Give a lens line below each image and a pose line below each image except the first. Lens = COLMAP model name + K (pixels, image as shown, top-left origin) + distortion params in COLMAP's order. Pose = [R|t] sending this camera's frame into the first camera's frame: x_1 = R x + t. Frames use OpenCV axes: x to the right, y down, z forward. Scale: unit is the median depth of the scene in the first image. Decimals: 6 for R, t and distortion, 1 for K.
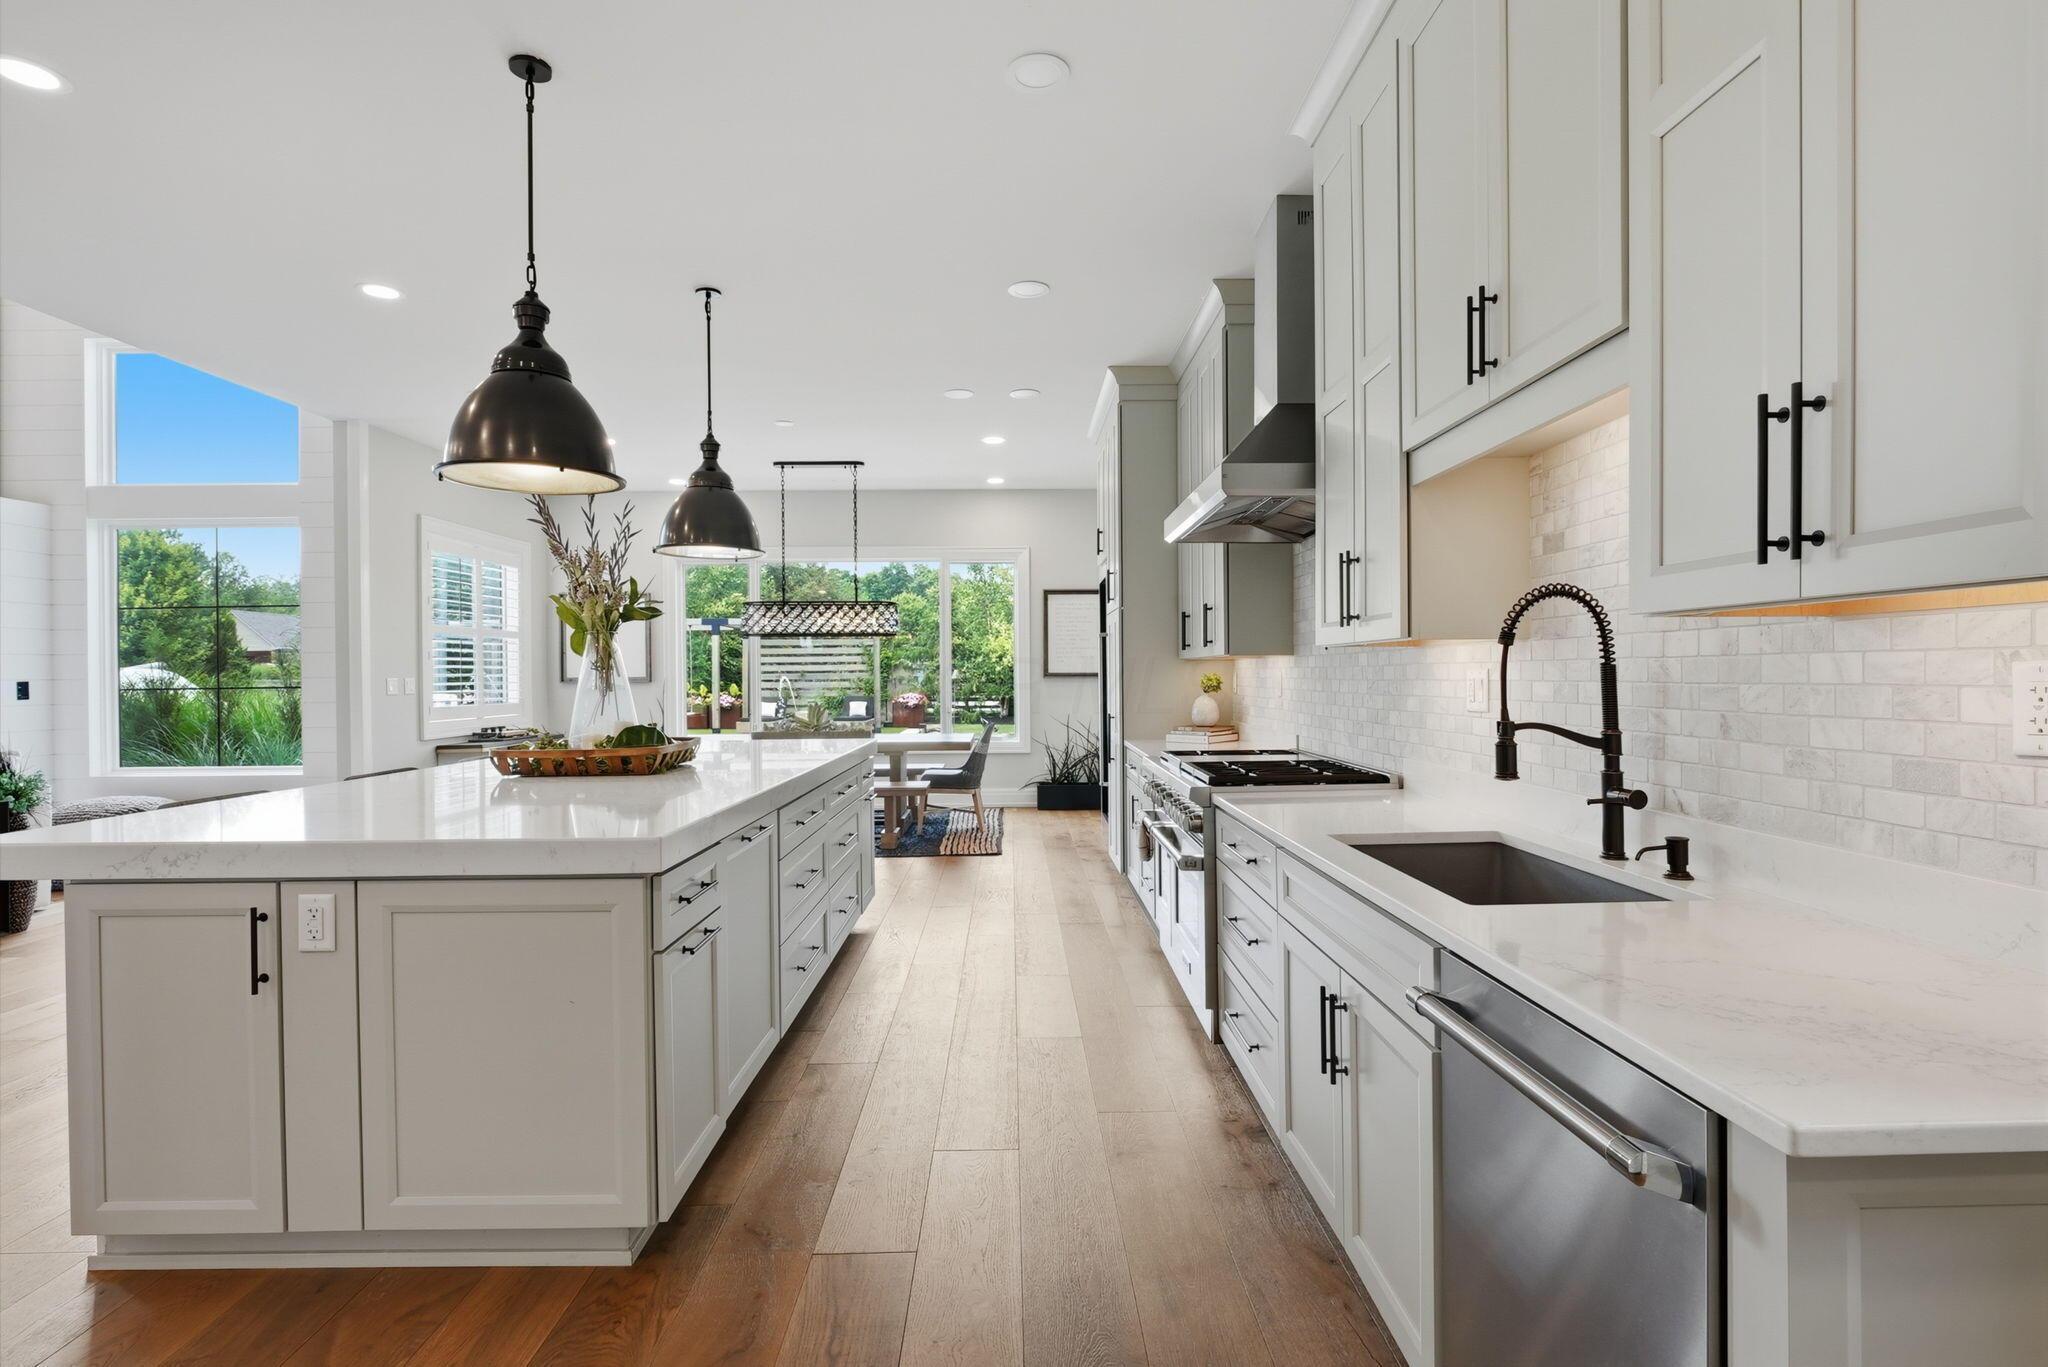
lens RADIAL K [[961.9, 0, 1030.8], [0, 961.9, 674.2], [0, 0, 1]] dist [-0.016760, -0.000124]
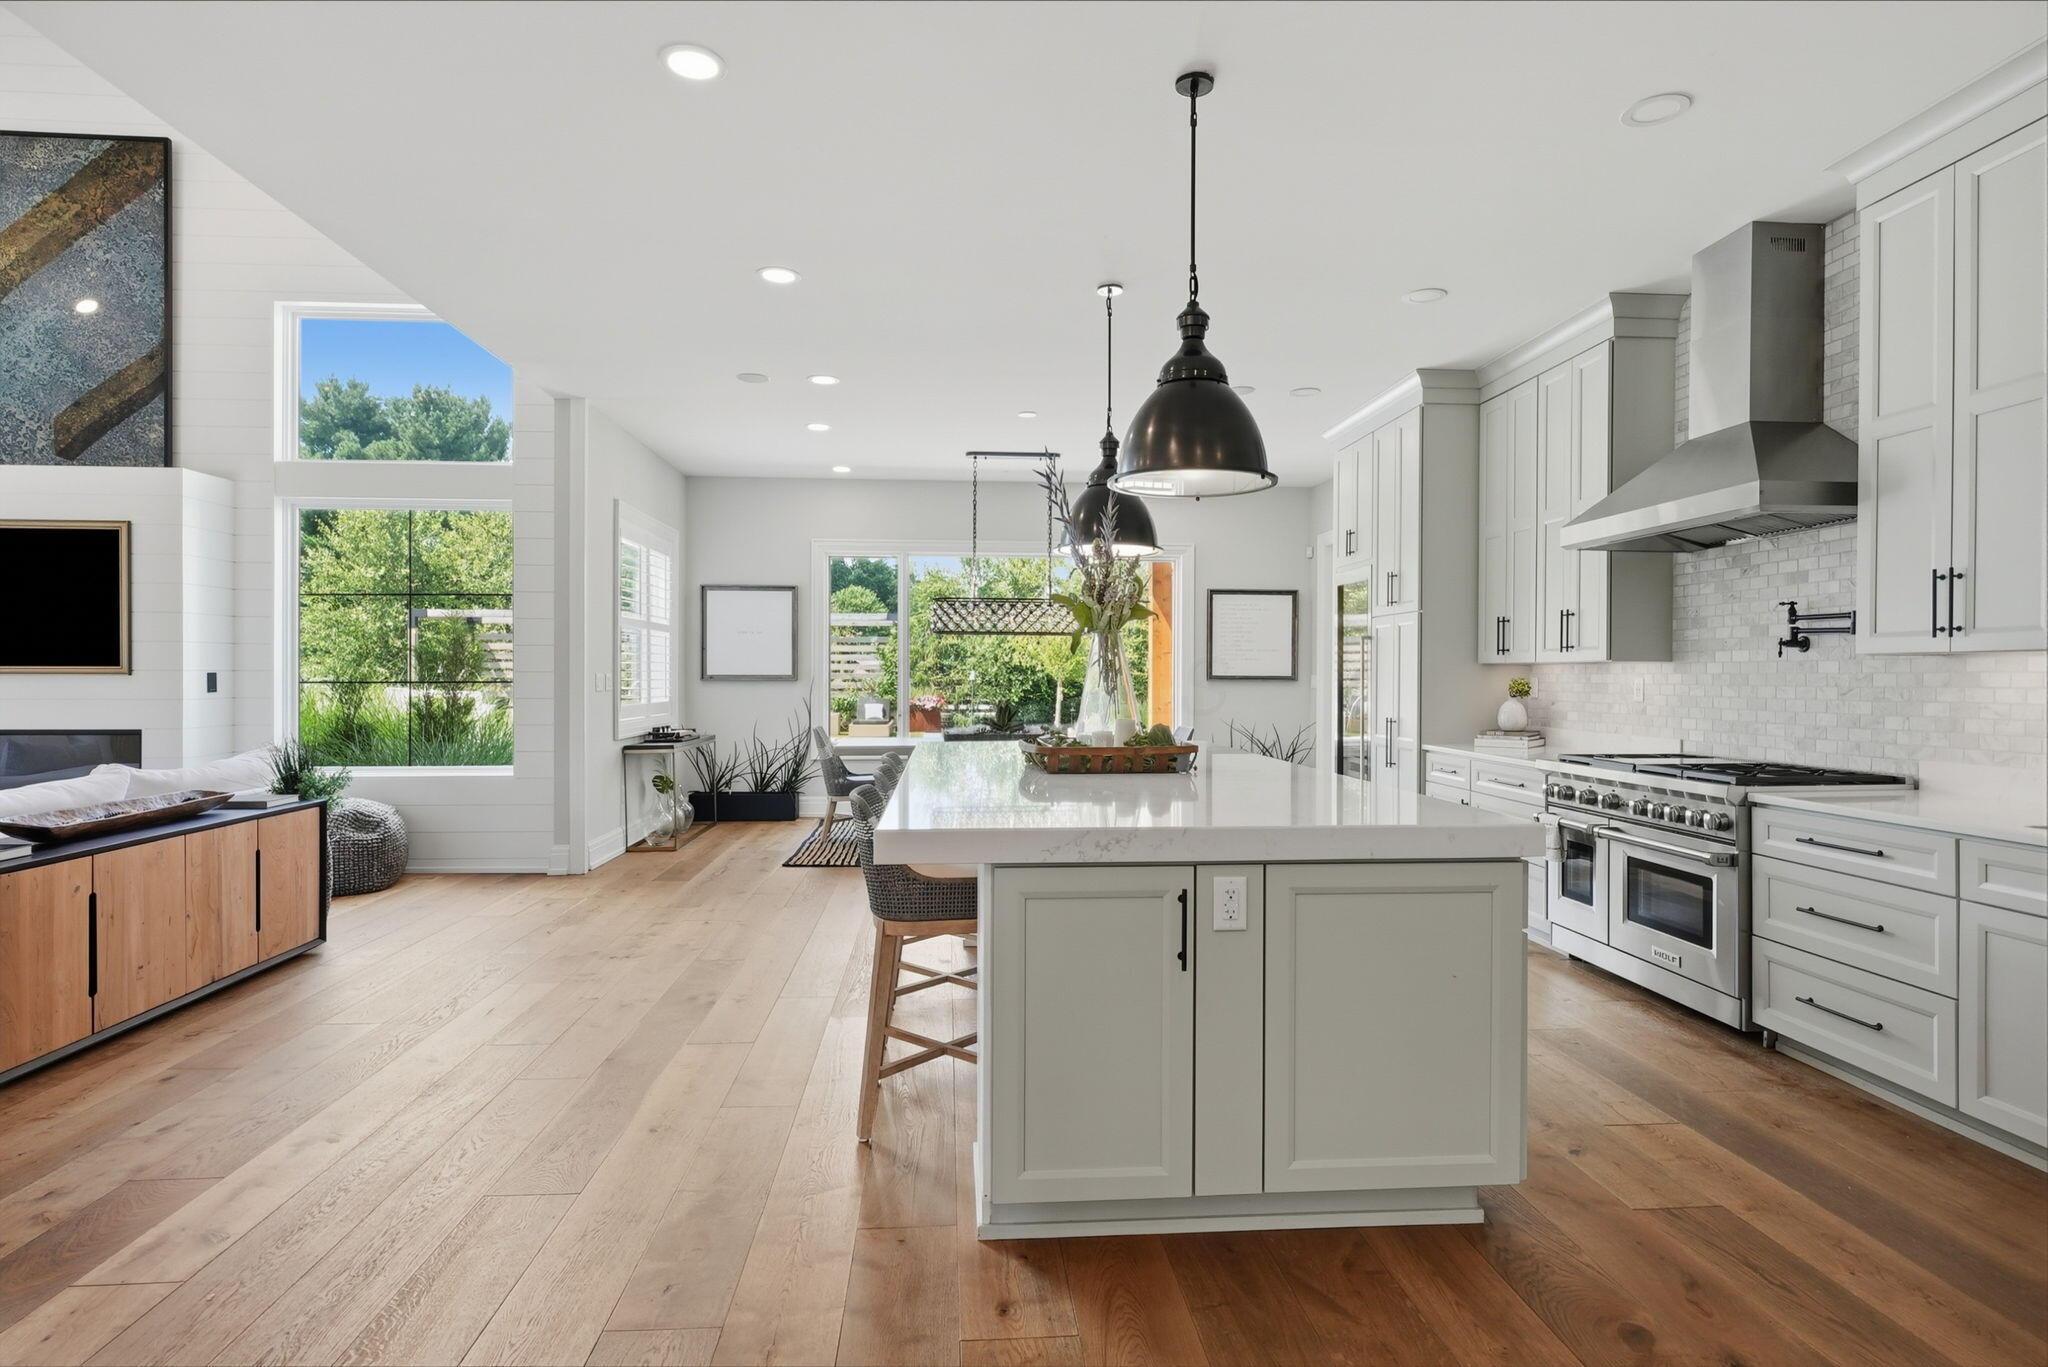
lens RADIAL K [[1033.1, 0, 1065.2], [0, 1033.1, 676.2], [0, 0, 1]] dist [-0.000986, 0.000161]
pose [[0.998719, 0.011207, 0.049345, -0.595478], [-0.011195, 0.999937, -0.000533, 0.005033], [-0.049347, -0.000020, 0.998782, -0.090007]]
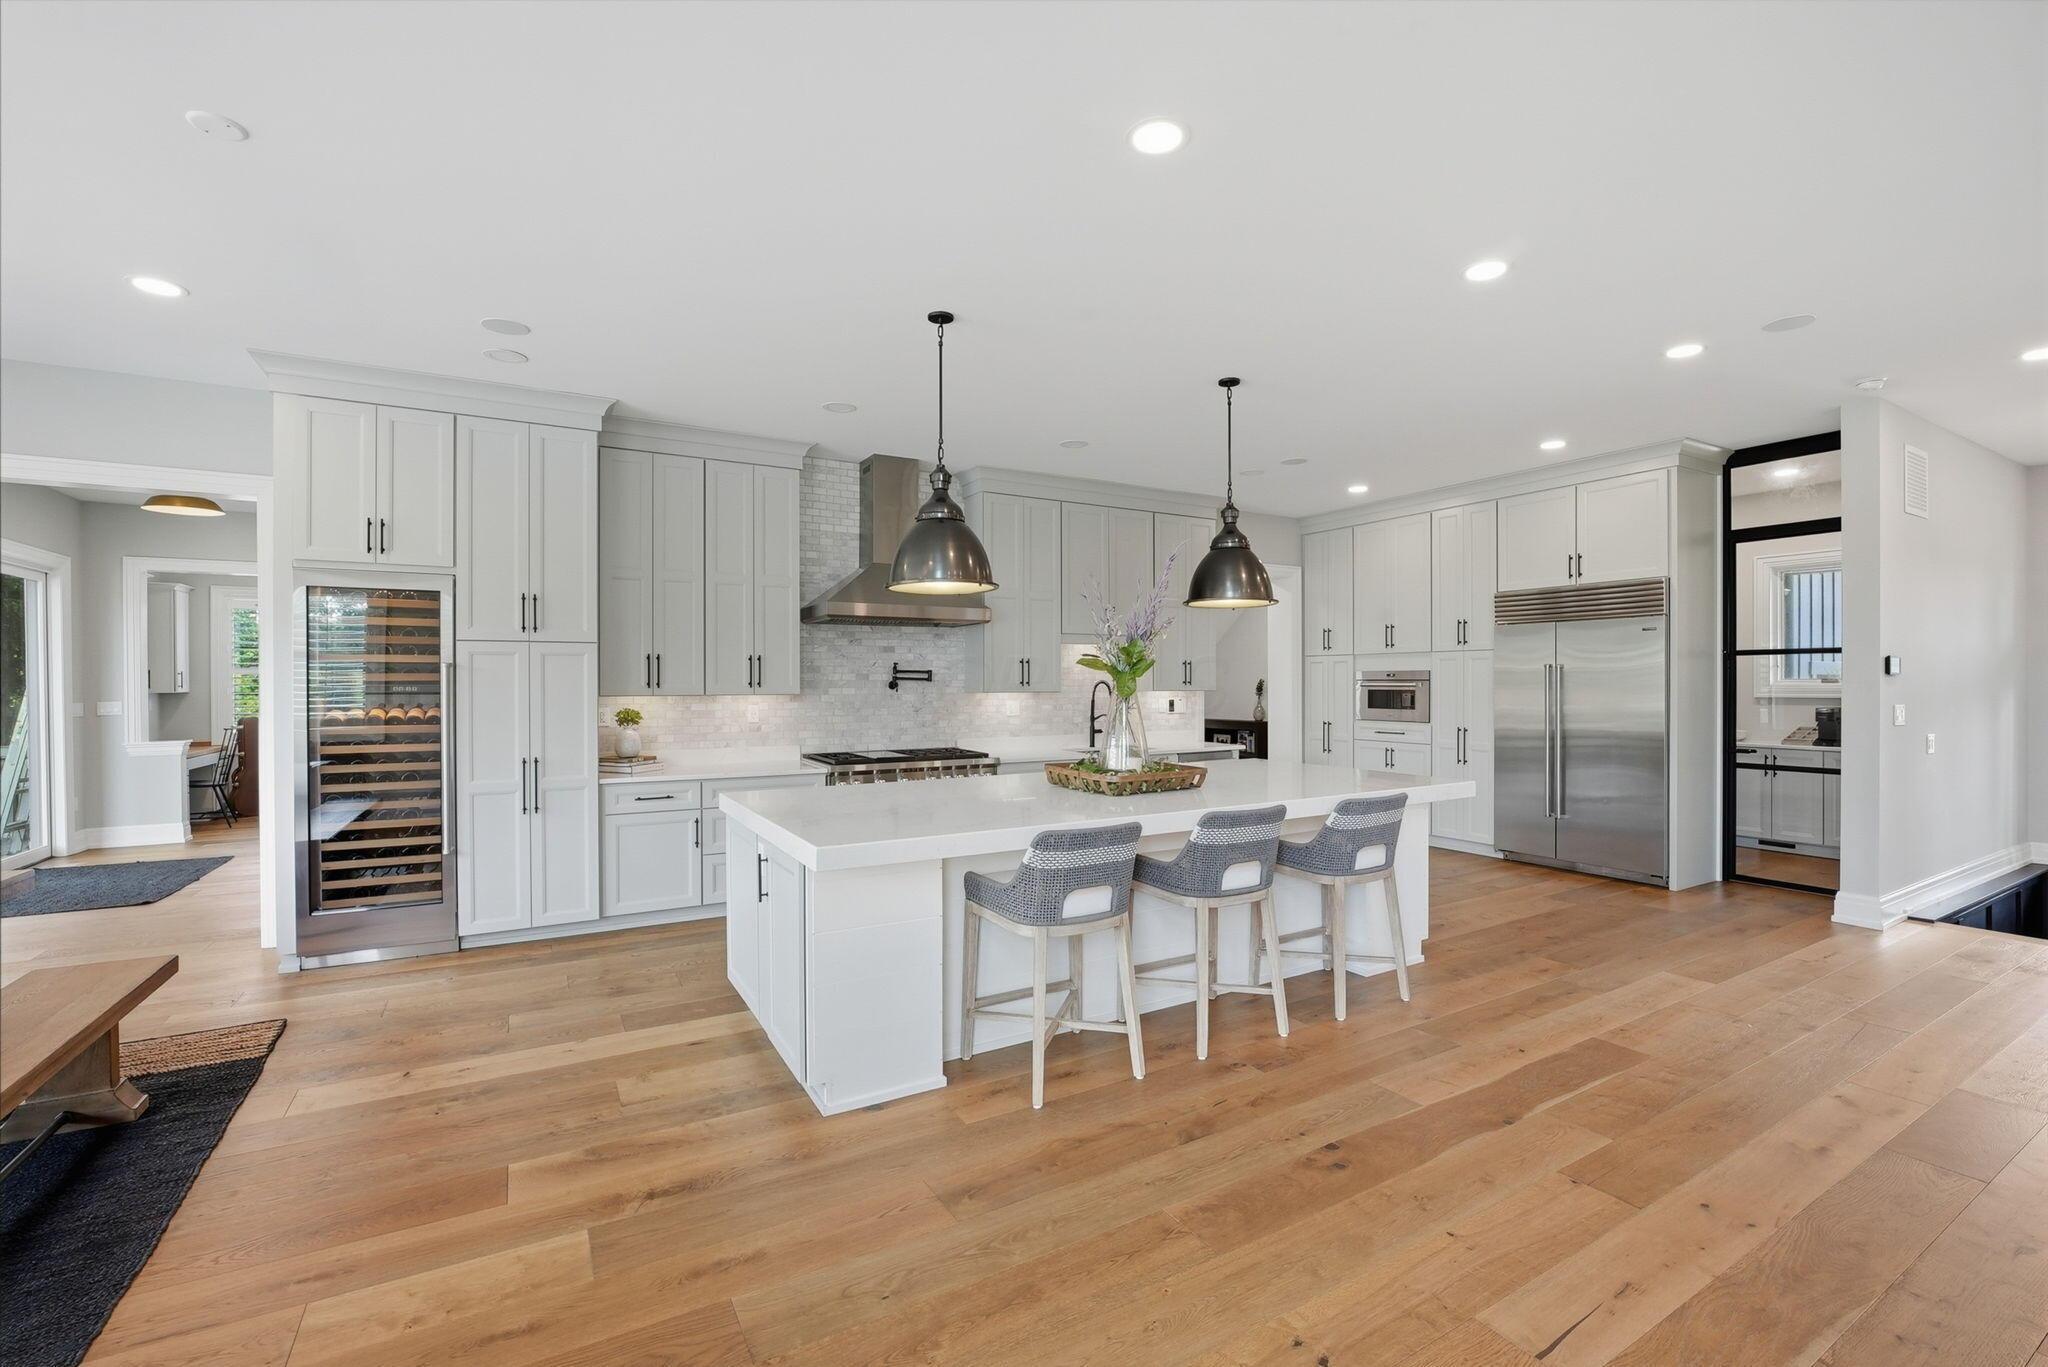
lens RADIAL K [[866.5, 0, 1027.7], [0, 866.5, 686.7], [0, 0, 1]] dist [-0.024779, 0.000095]
pose [[-0.480184, 0.007408, 0.877136, -1.549809], [0.005797, 0.999969, -0.005272, -0.030443], [-0.877148, 0.002553, -0.480213, 1.848587]]
